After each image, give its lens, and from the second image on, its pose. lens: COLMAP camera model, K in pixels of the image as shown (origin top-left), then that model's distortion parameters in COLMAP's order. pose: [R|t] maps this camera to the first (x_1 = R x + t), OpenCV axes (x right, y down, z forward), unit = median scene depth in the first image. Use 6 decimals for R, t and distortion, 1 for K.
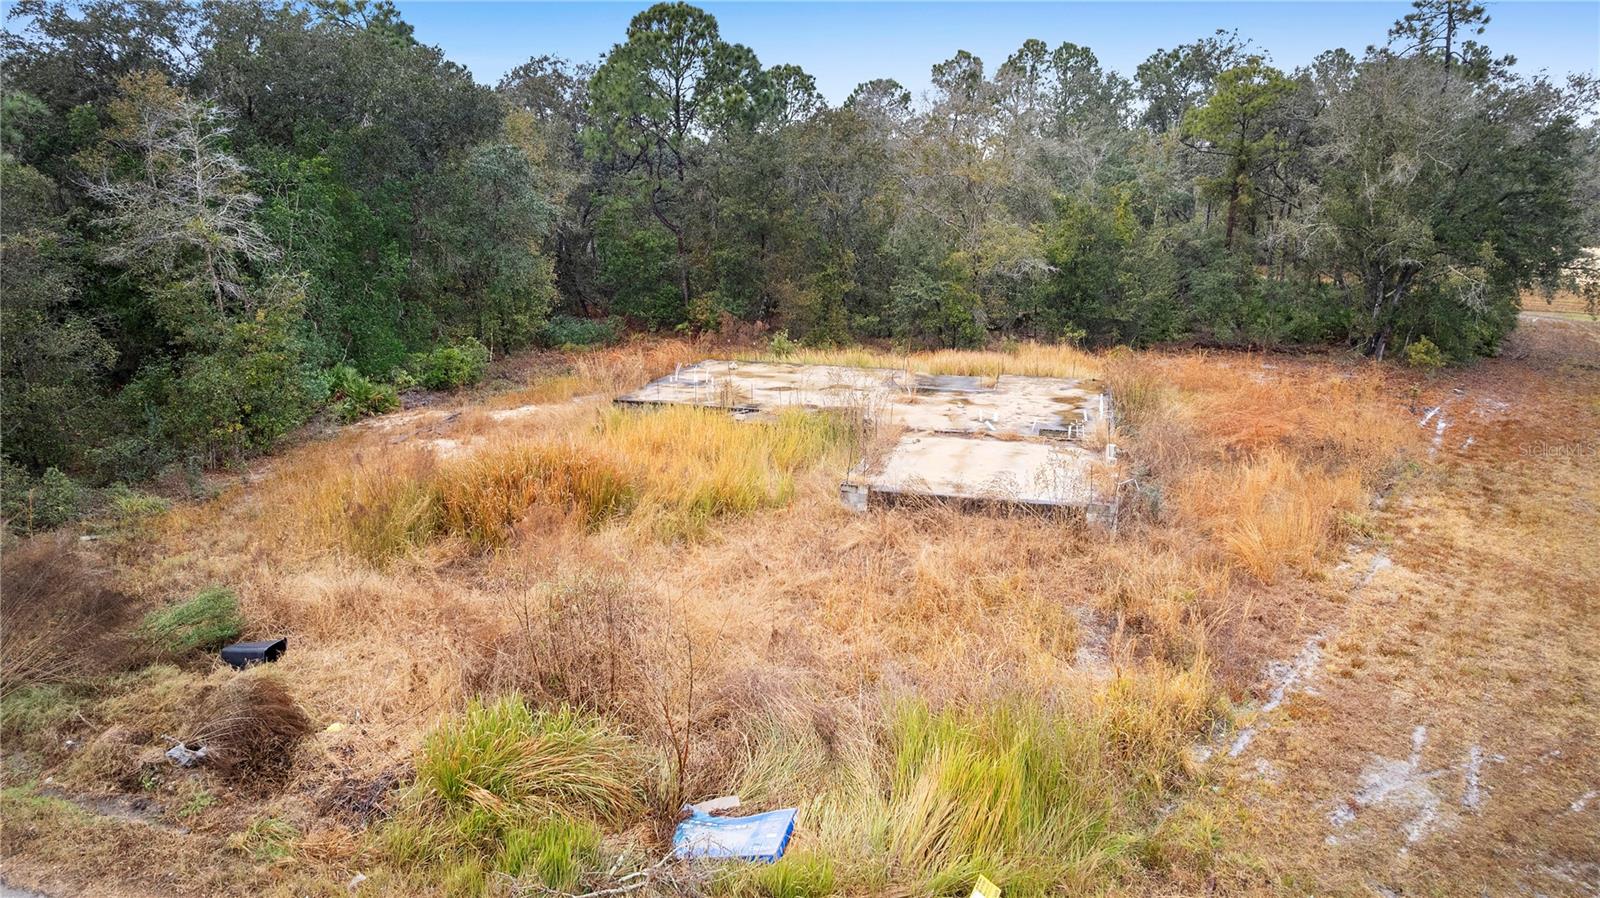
lens RADIAL K [[1027.8, 0, 803.8], [0, 1027.8, 451.7], [0, 0, 1]] dist [-0.065679, 0.053683]
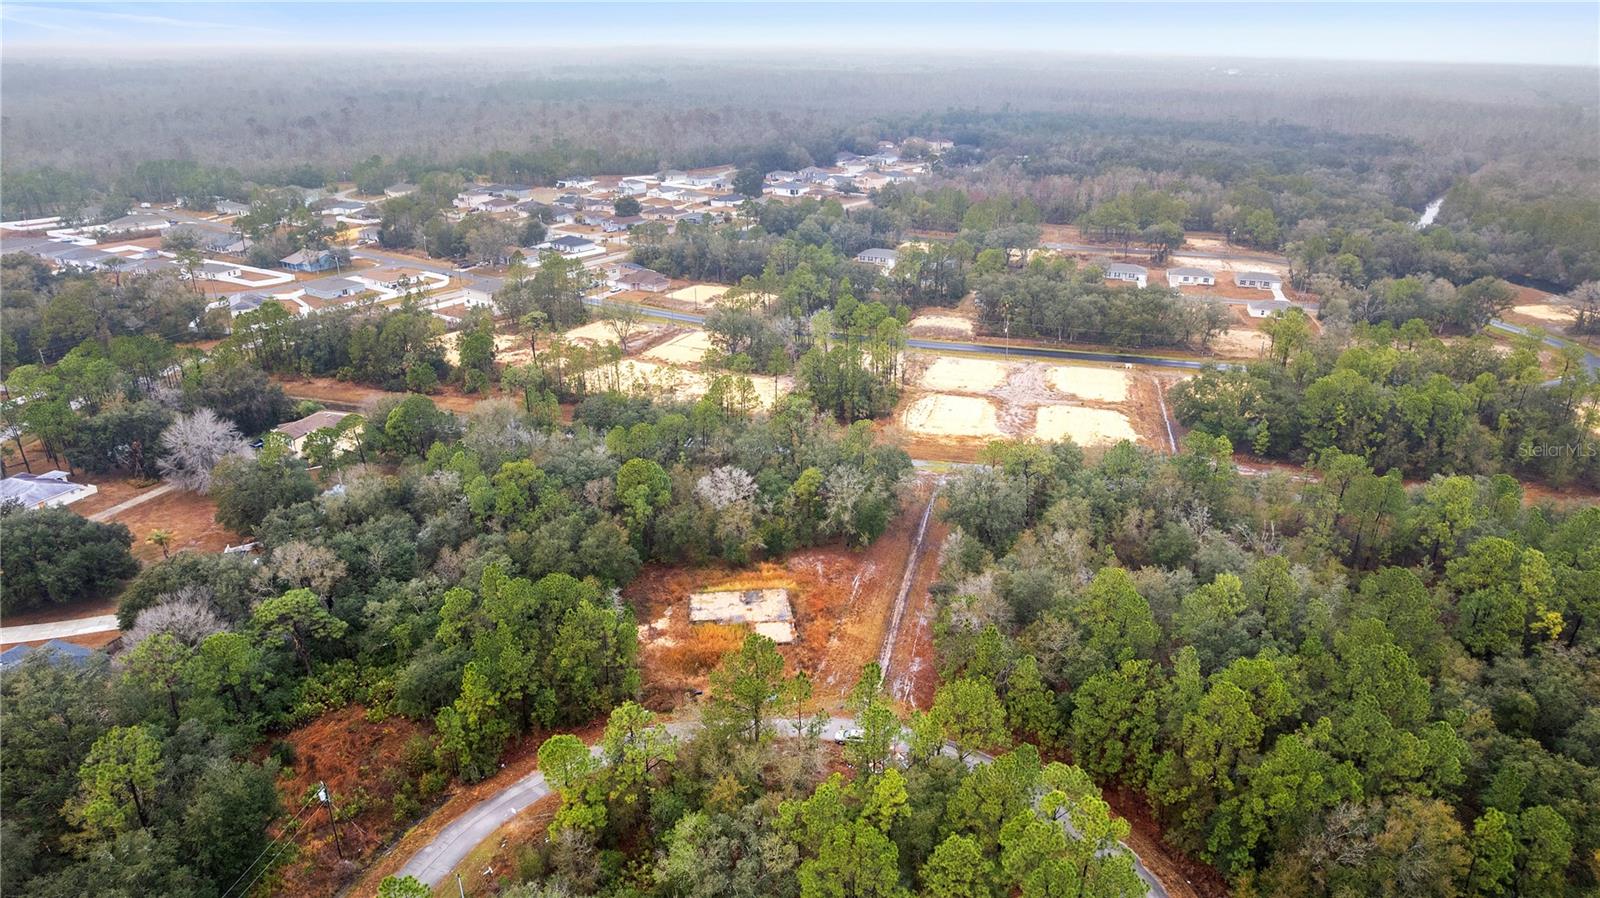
lens RADIAL K [[1027.8, 0, 800.3], [0, 1027.8, 456.9], [0, 0, 1]] dist [-0.065679, 0.053683]
pose [[0.928529, -0.147032, 0.340903, -1.716365], [0.097444, 0.982560, 0.158370, -2.113158], [-0.358243, -0.113832, 0.926663, -4.898191]]
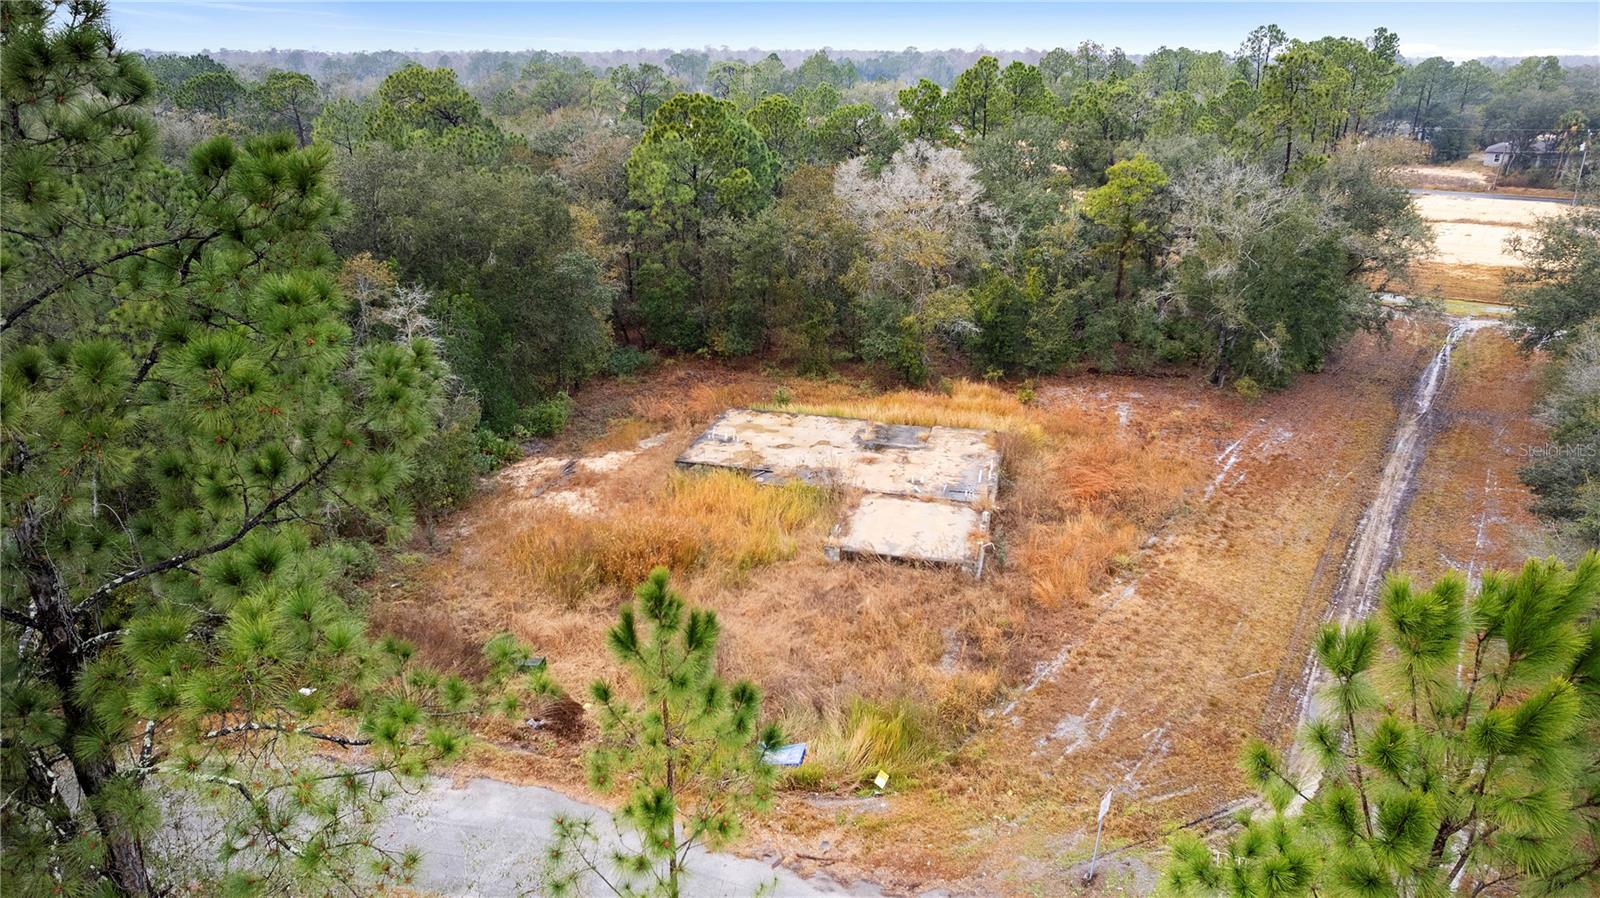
lens RADIAL K [[1027.8, 0, 801.0], [0, 1027.8, 447.2], [0, 0, 1]] dist [-0.065679, 0.053683]
pose [[0.999878, -0.010275, 0.011760, -0.022989], [0.008878, 0.993538, 0.113155, -0.346747], [-0.012847, -0.113037, 0.993508, -0.737919]]
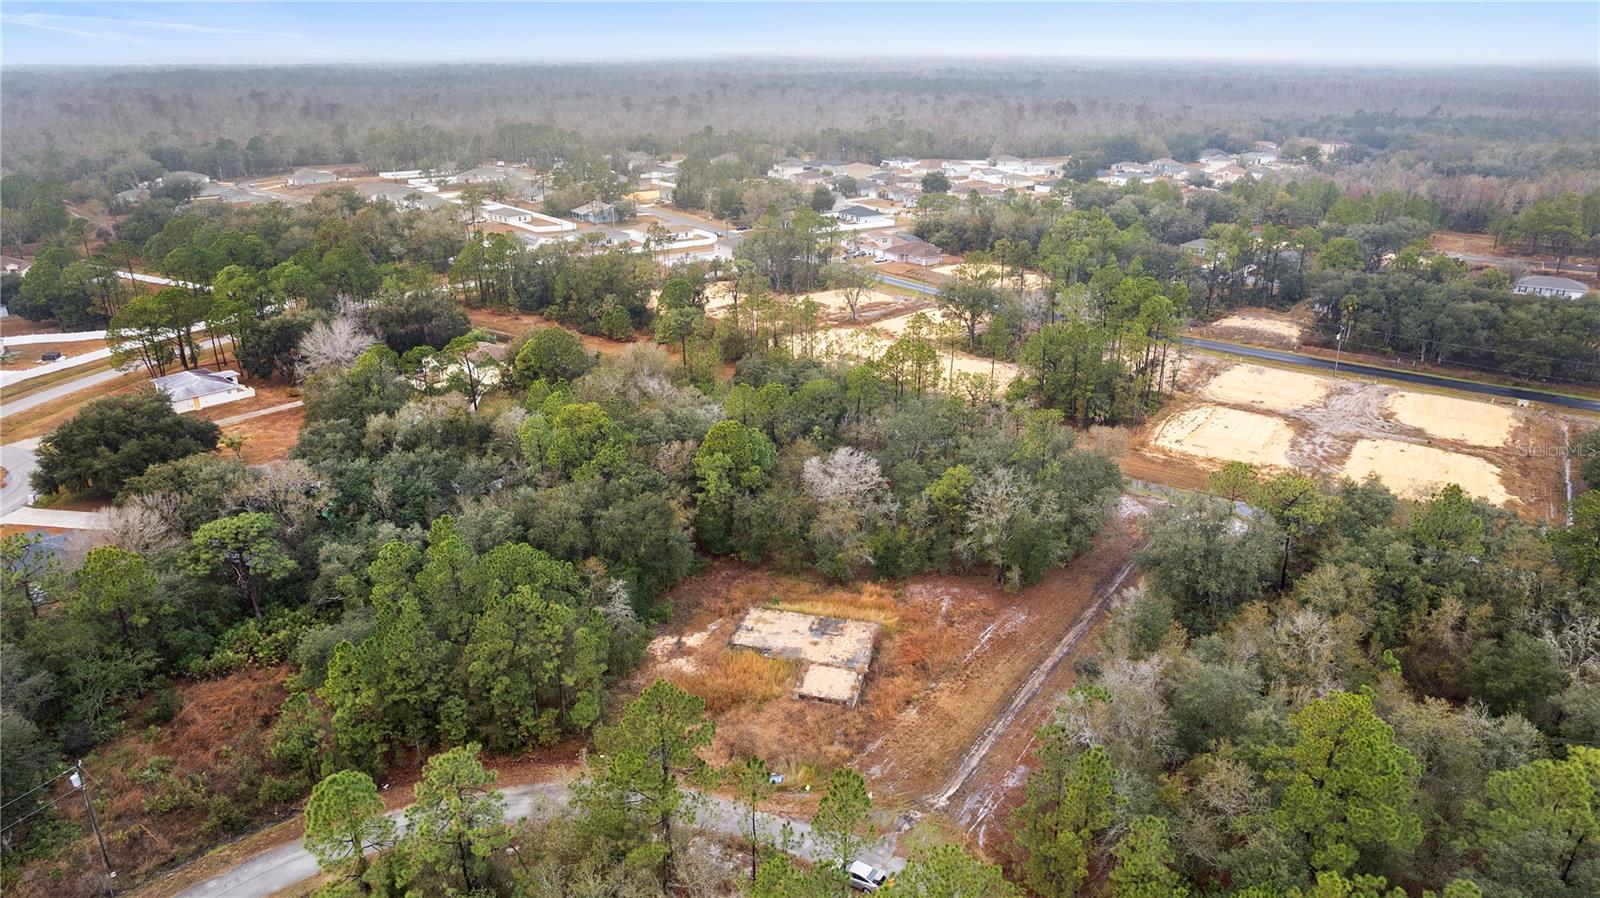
lens RADIAL K [[1027.8, 0, 800.6], [0, 1027.8, 454.5], [0, 0, 1]] dist [-0.065679, 0.053683]
pose [[0.999856, -0.011139, 0.012782, 0.027577], [0.009452, 0.992086, 0.125202, -1.565726], [-0.014075, -0.125063, 0.992049, -3.283284]]
